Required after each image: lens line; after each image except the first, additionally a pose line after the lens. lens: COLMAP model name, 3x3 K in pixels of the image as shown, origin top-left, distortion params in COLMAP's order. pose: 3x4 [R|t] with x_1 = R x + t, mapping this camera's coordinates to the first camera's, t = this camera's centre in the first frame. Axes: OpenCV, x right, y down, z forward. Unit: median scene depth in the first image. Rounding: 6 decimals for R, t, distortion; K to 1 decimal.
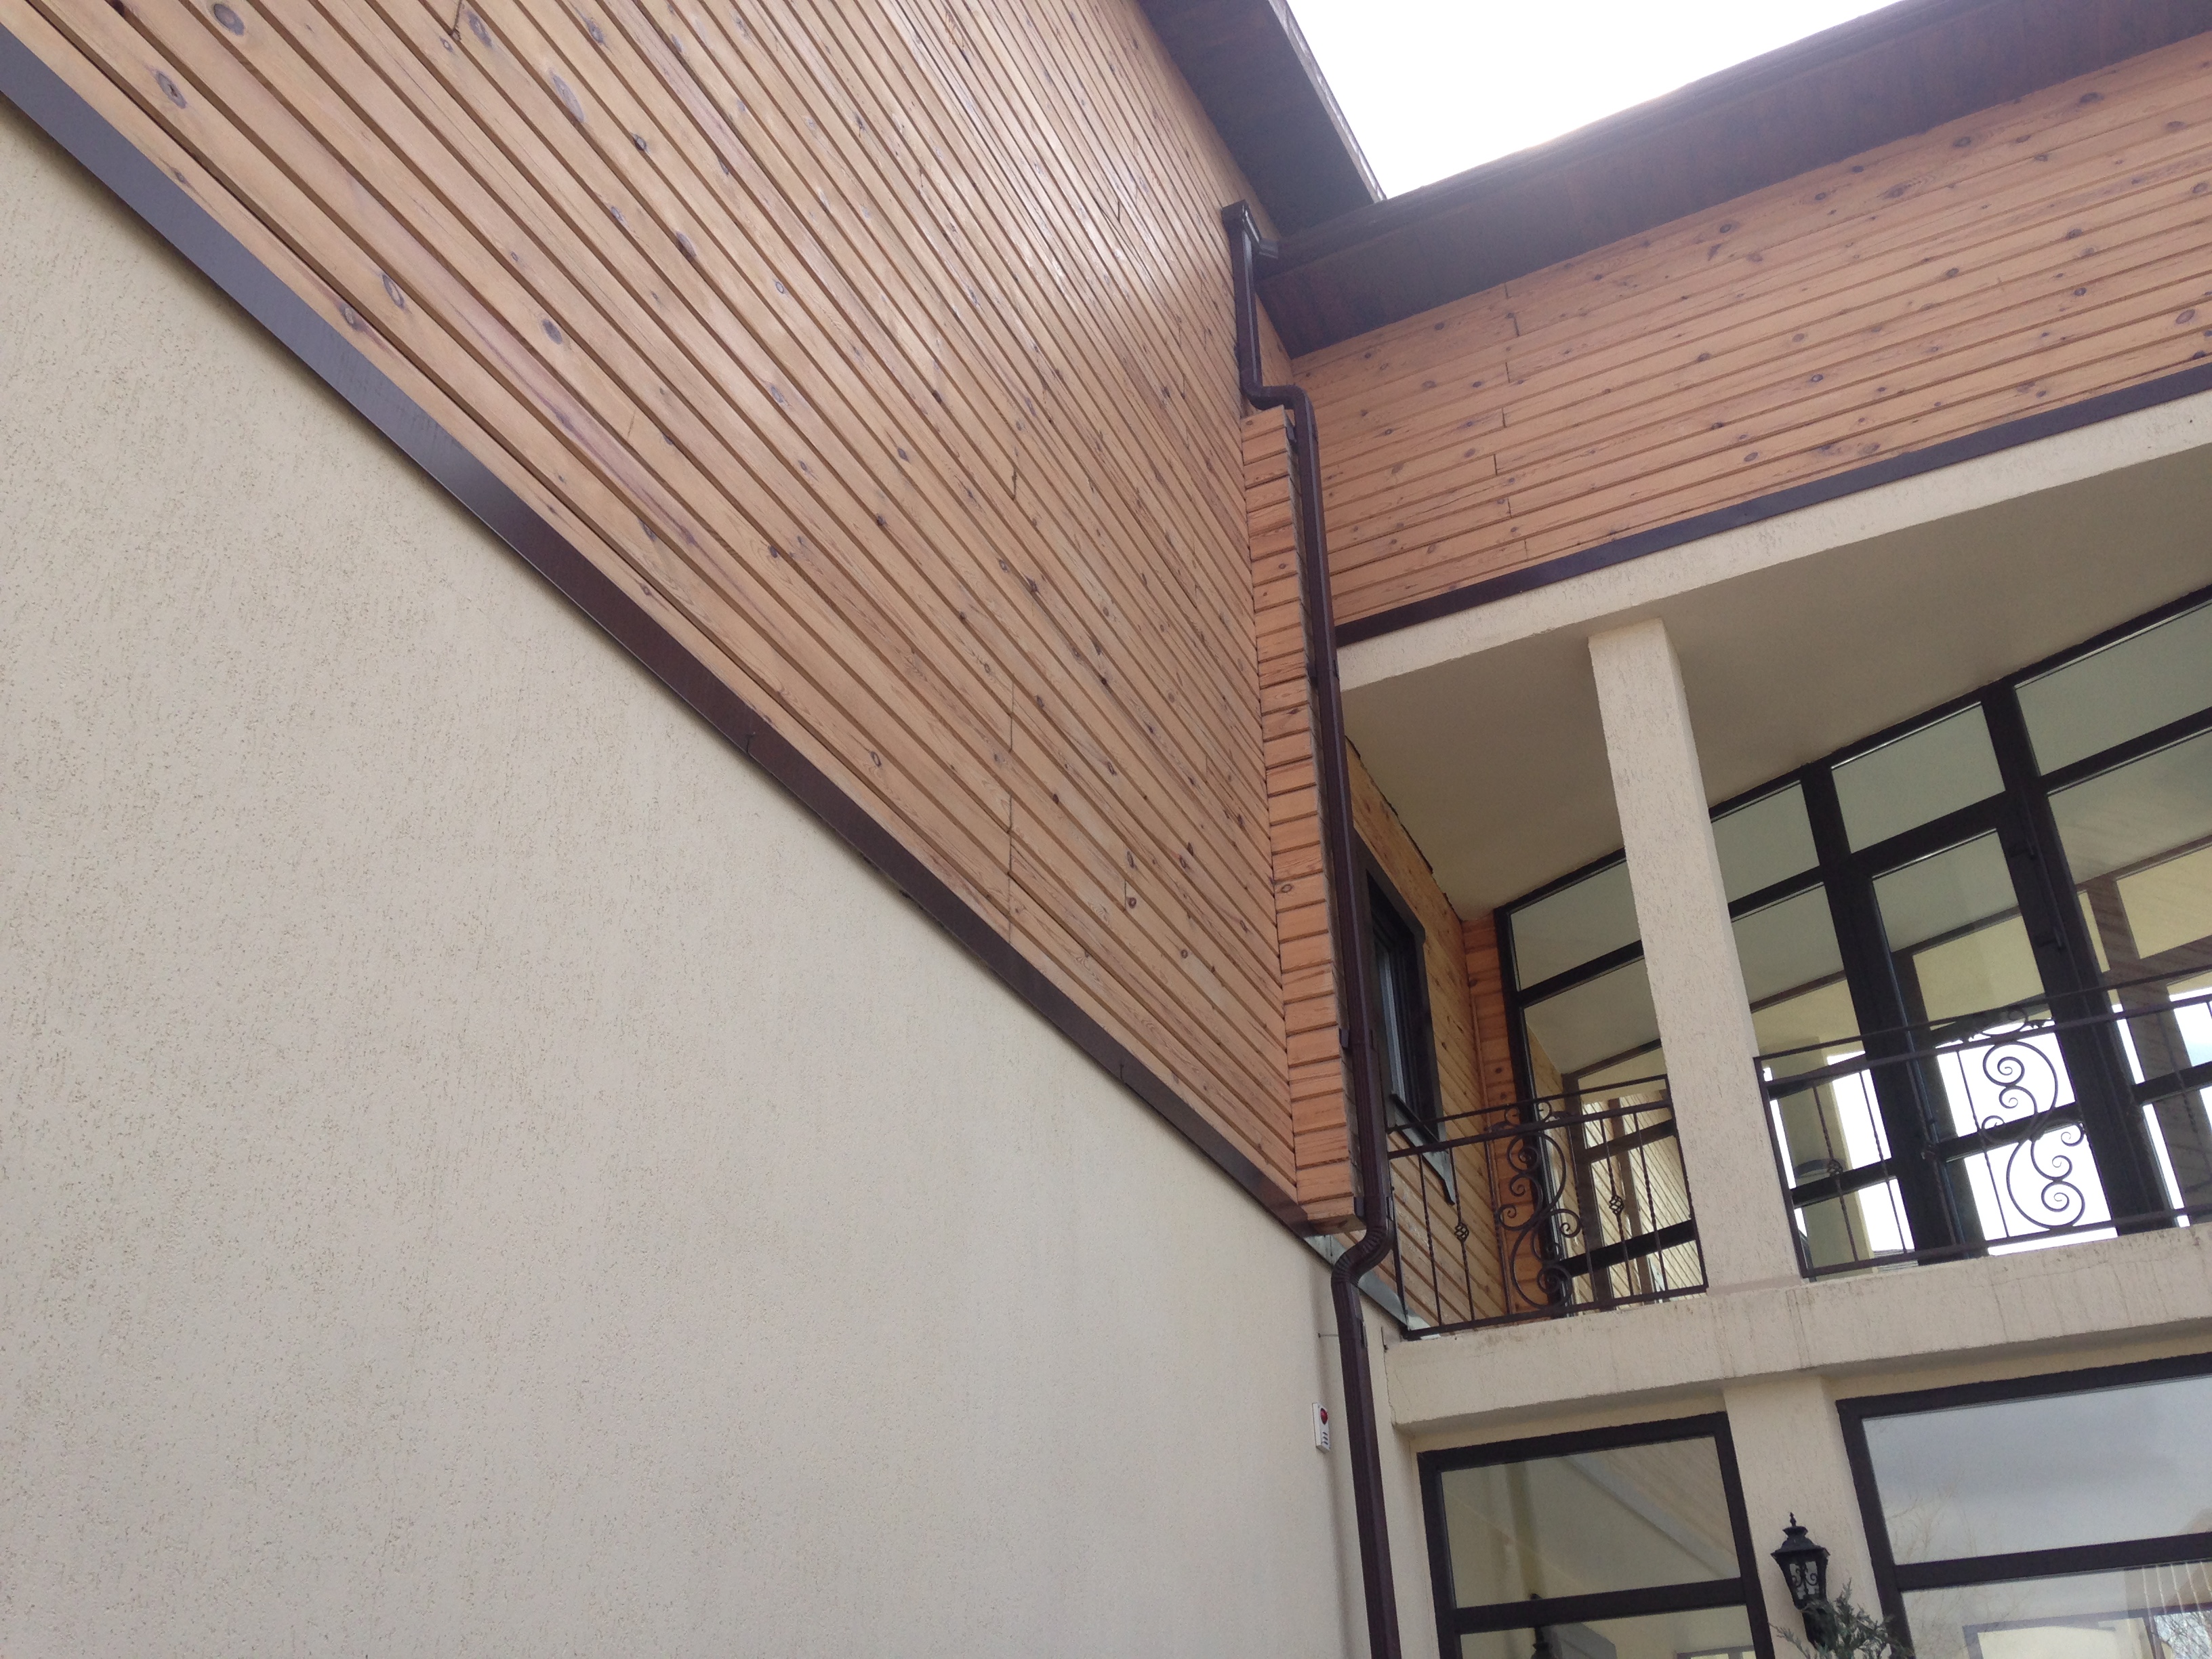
lens RADIAL K [[2025.6, 0, 1075.3], [0, 2025.6, 832.1], [0, 0, 1]] dist [0.088256, 0.000000]
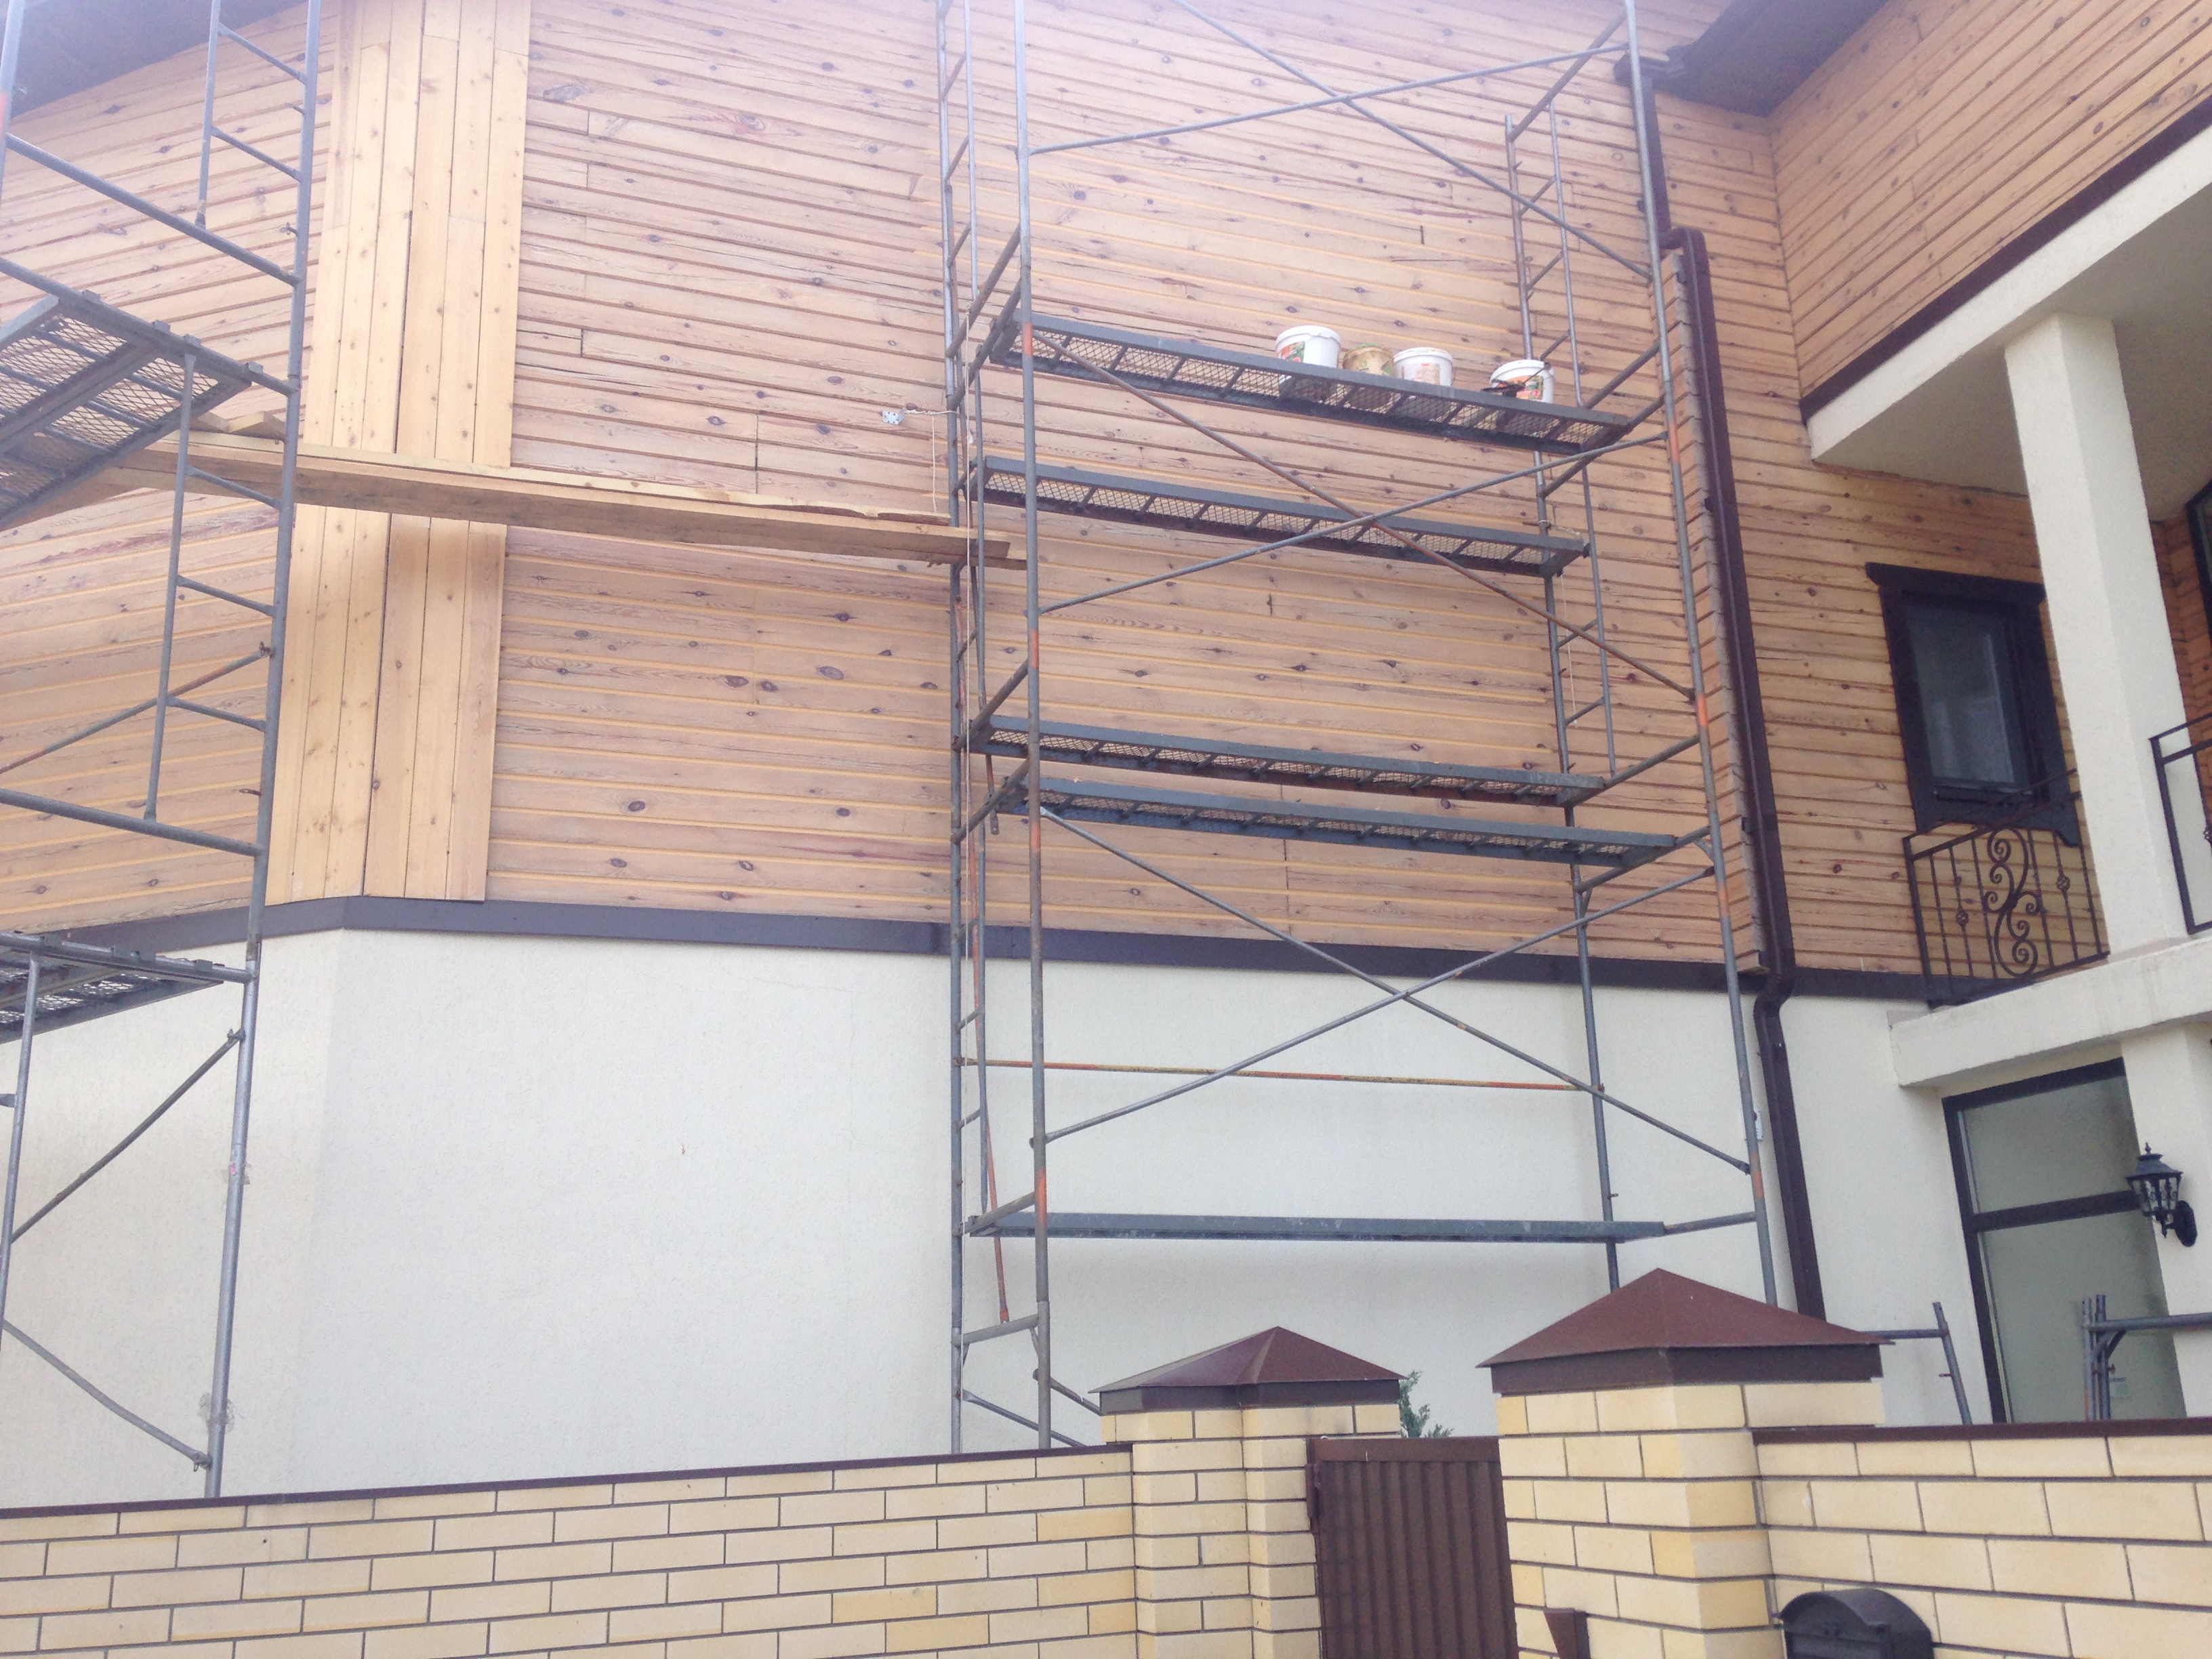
lens RADIAL K [[2025.6, 0, 1119.8], [0, 2025.6, 826.4], [0, 0, 1]] dist [0.088256, 0.000000]
pose [[0.721037, -0.205706, -0.661657, 0.581483], [0.372111, 0.920486, 0.119331, -0.165634], [0.584499, -0.332252, 0.740250, -0.154782]]
